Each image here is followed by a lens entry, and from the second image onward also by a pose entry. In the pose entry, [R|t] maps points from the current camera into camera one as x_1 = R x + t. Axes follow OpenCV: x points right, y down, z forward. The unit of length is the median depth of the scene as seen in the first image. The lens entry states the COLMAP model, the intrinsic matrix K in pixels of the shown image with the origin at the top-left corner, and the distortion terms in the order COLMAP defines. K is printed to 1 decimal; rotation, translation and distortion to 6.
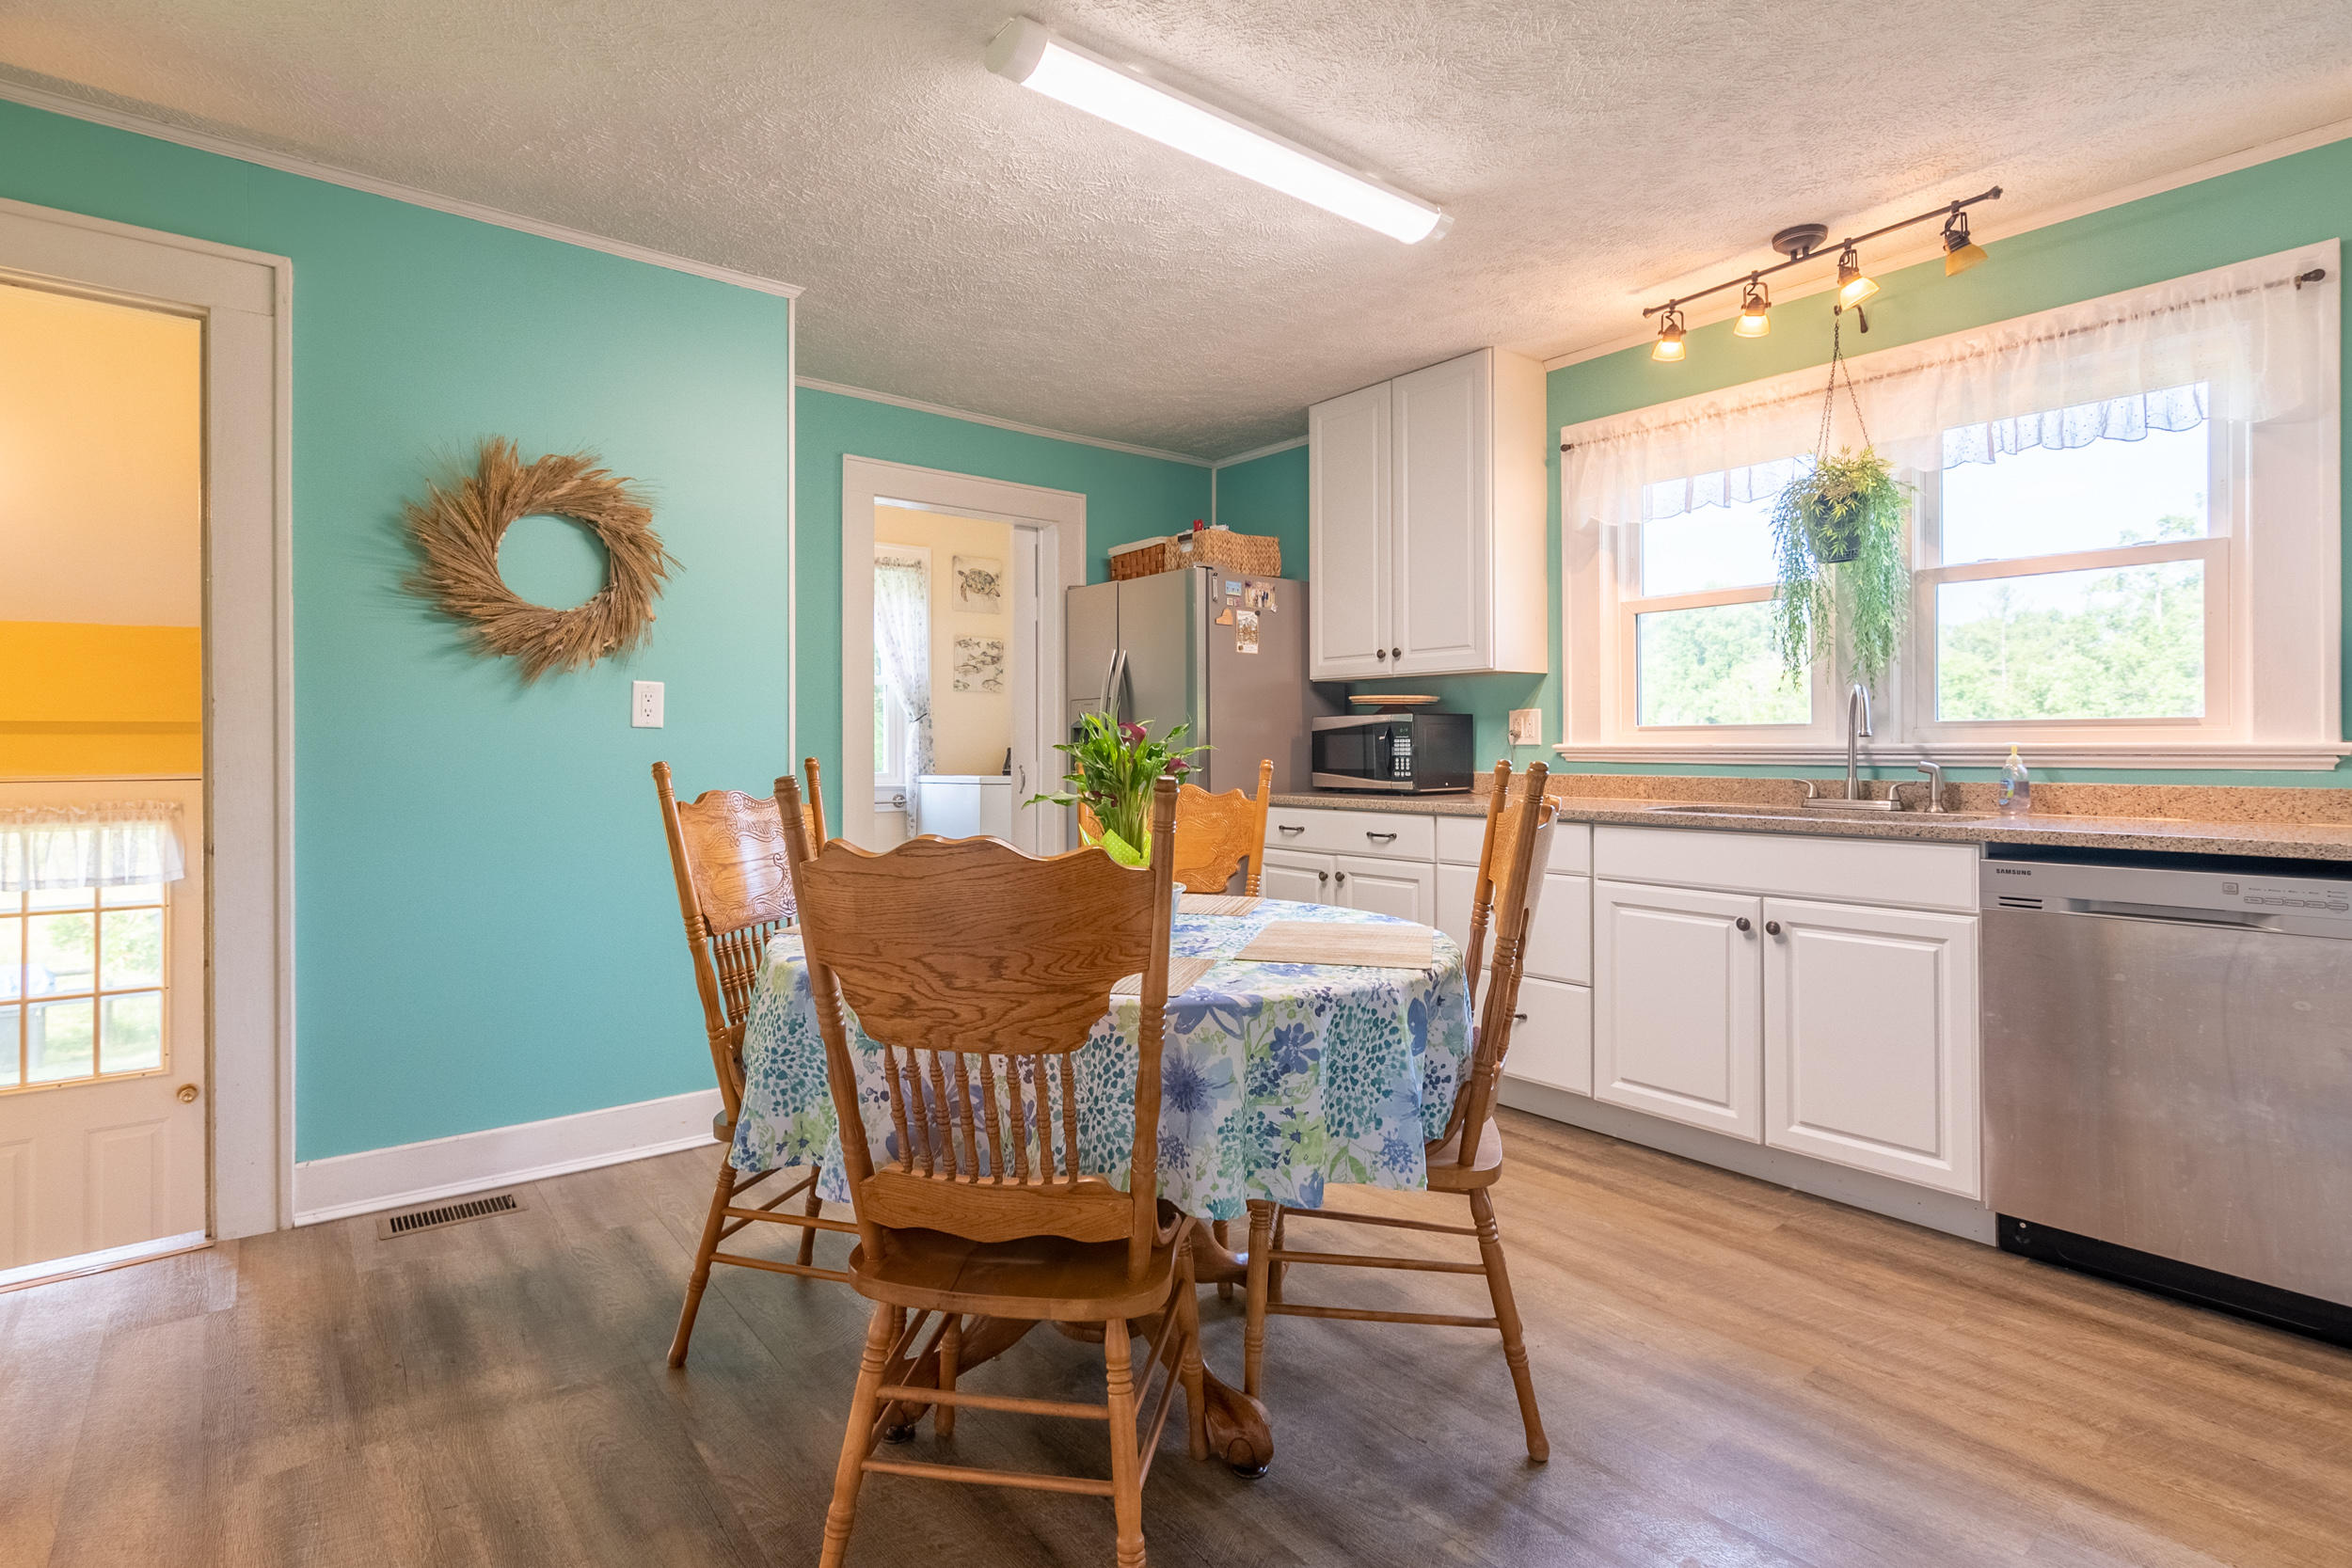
lens RADIAL K [[1167.1, 0, 1181.3], [0, 1167.1, 755.6], [0, 0, 1]] dist [-0.000158, 0.000005]
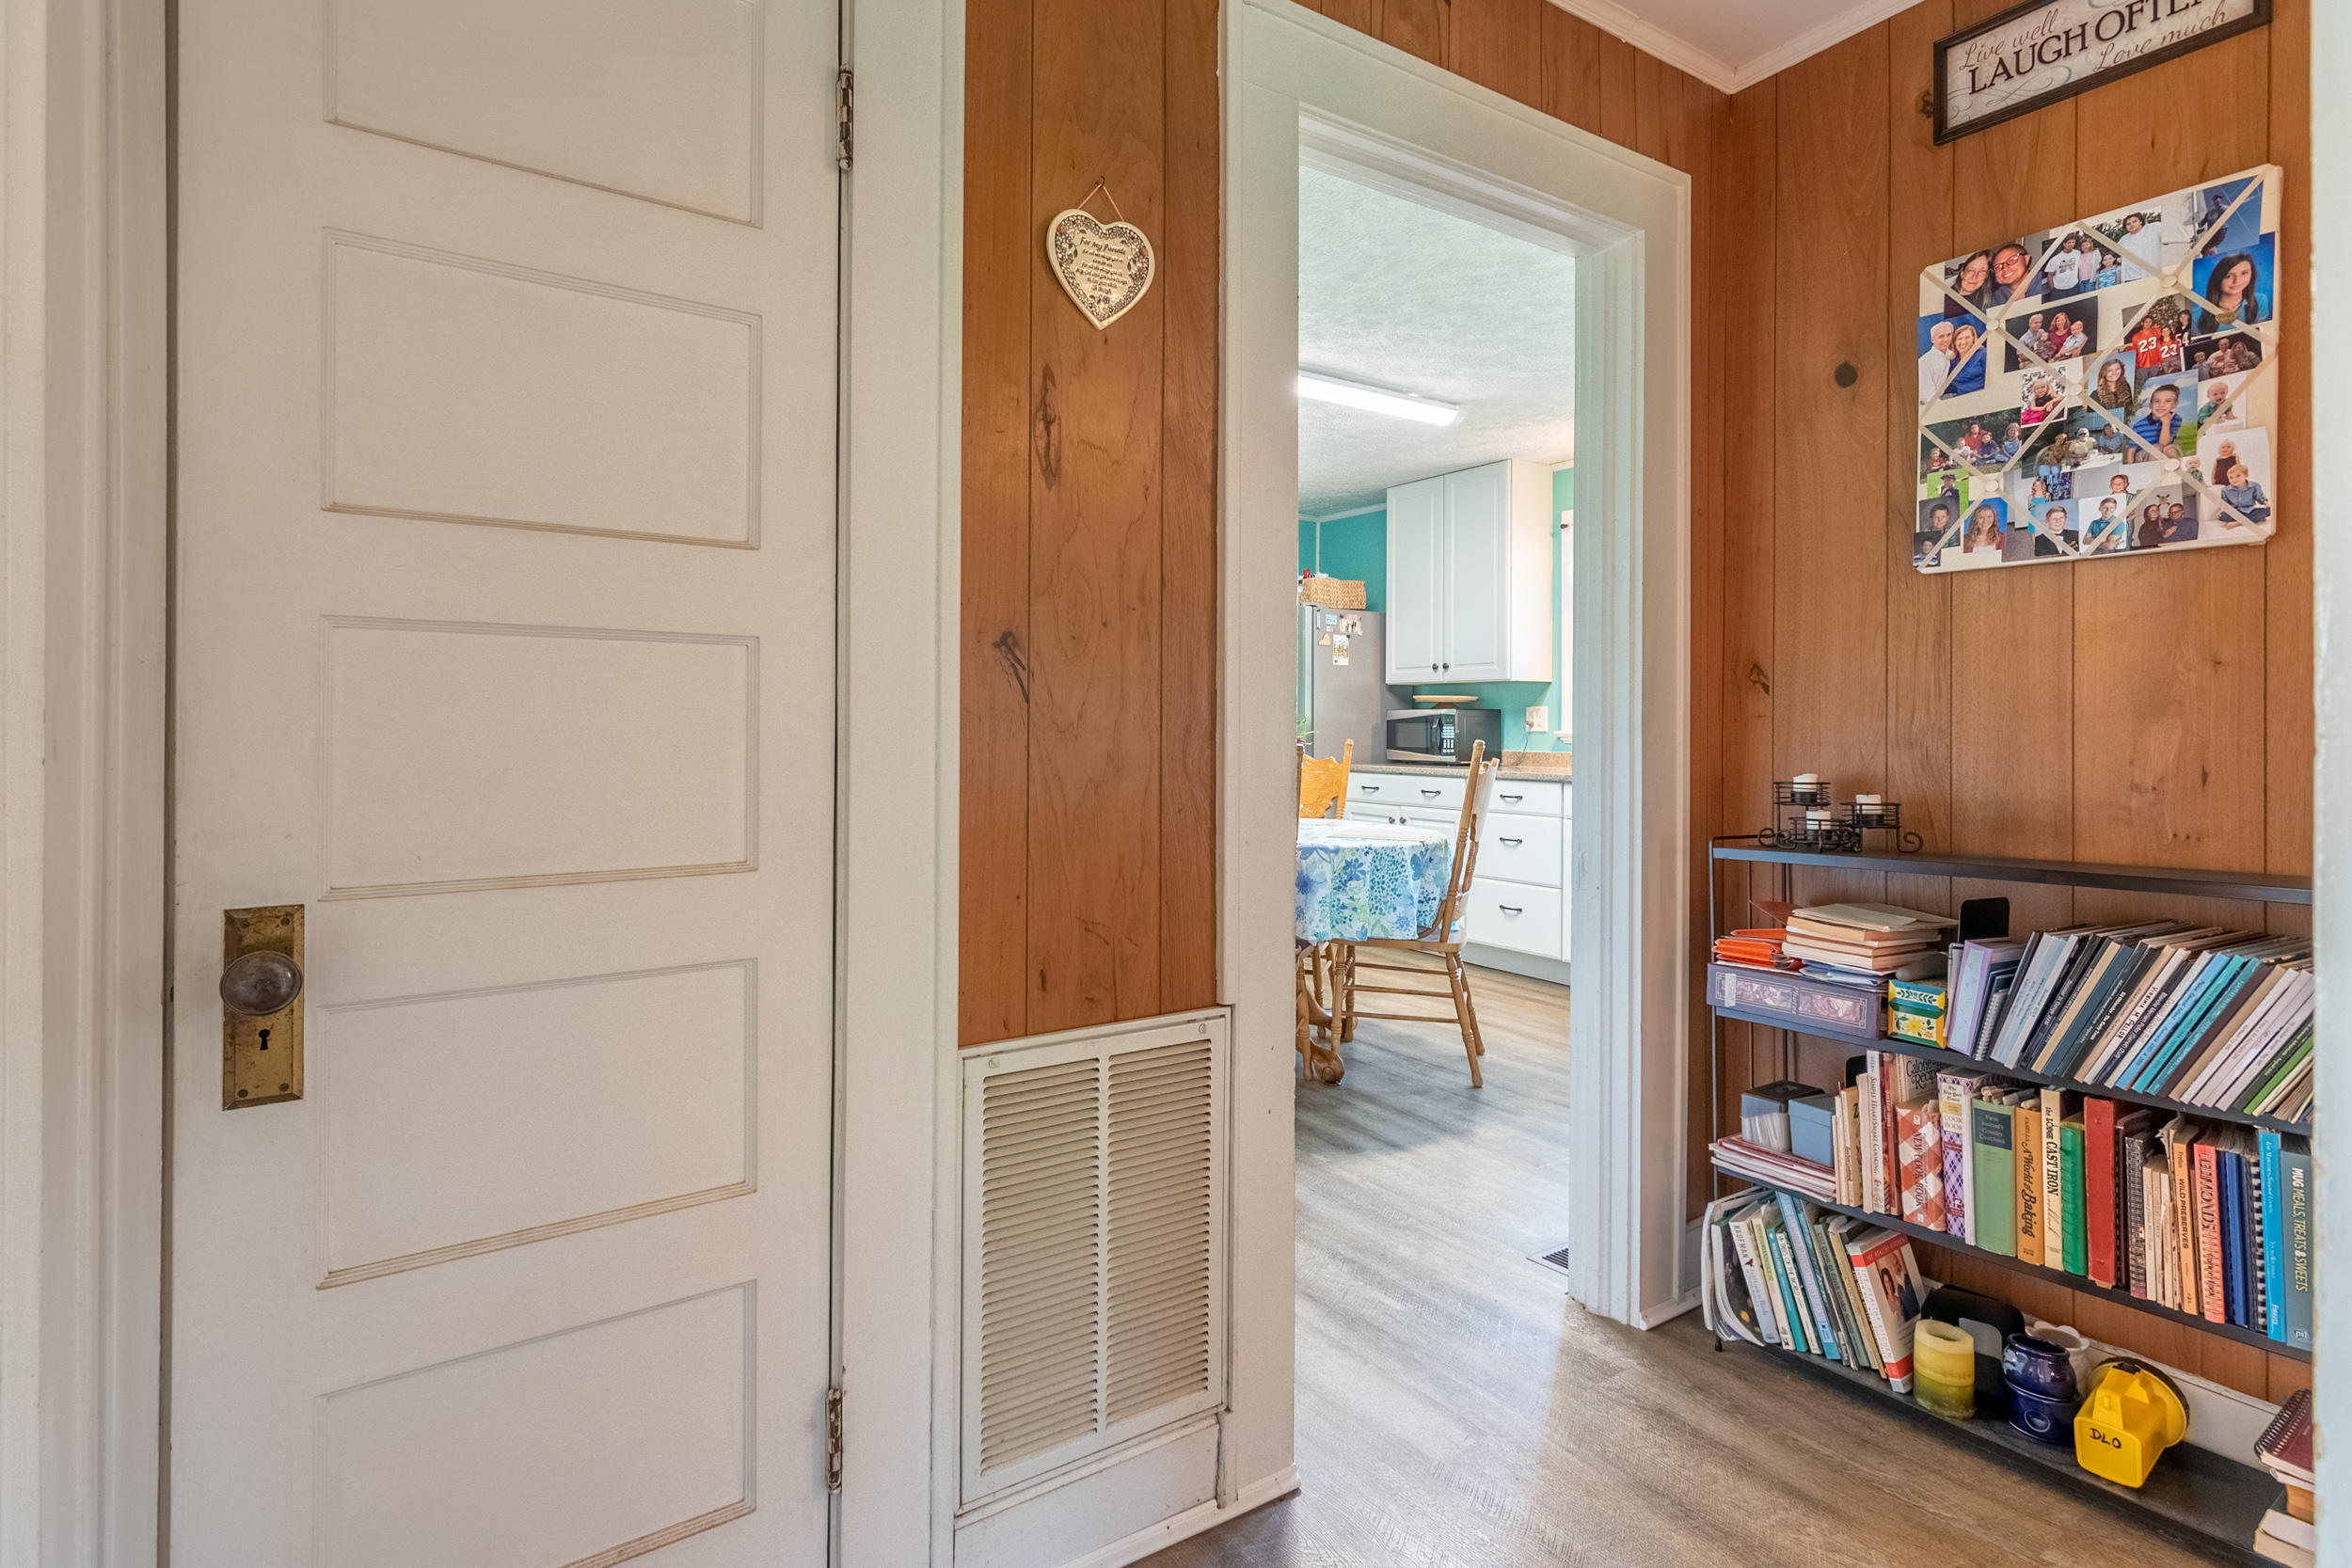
lens RADIAL K [[1149.1, 0, 1164.3], [0, 1149.1, 732.2], [0, 0, 1]] dist [0.000209, 0.001219]
pose [[0.994821, 0.009101, -0.101230, -0.016885], [-0.009541, 0.999947, -0.003866, 0.001553], [0.101189, 0.004811, 0.994856, -0.474415]]
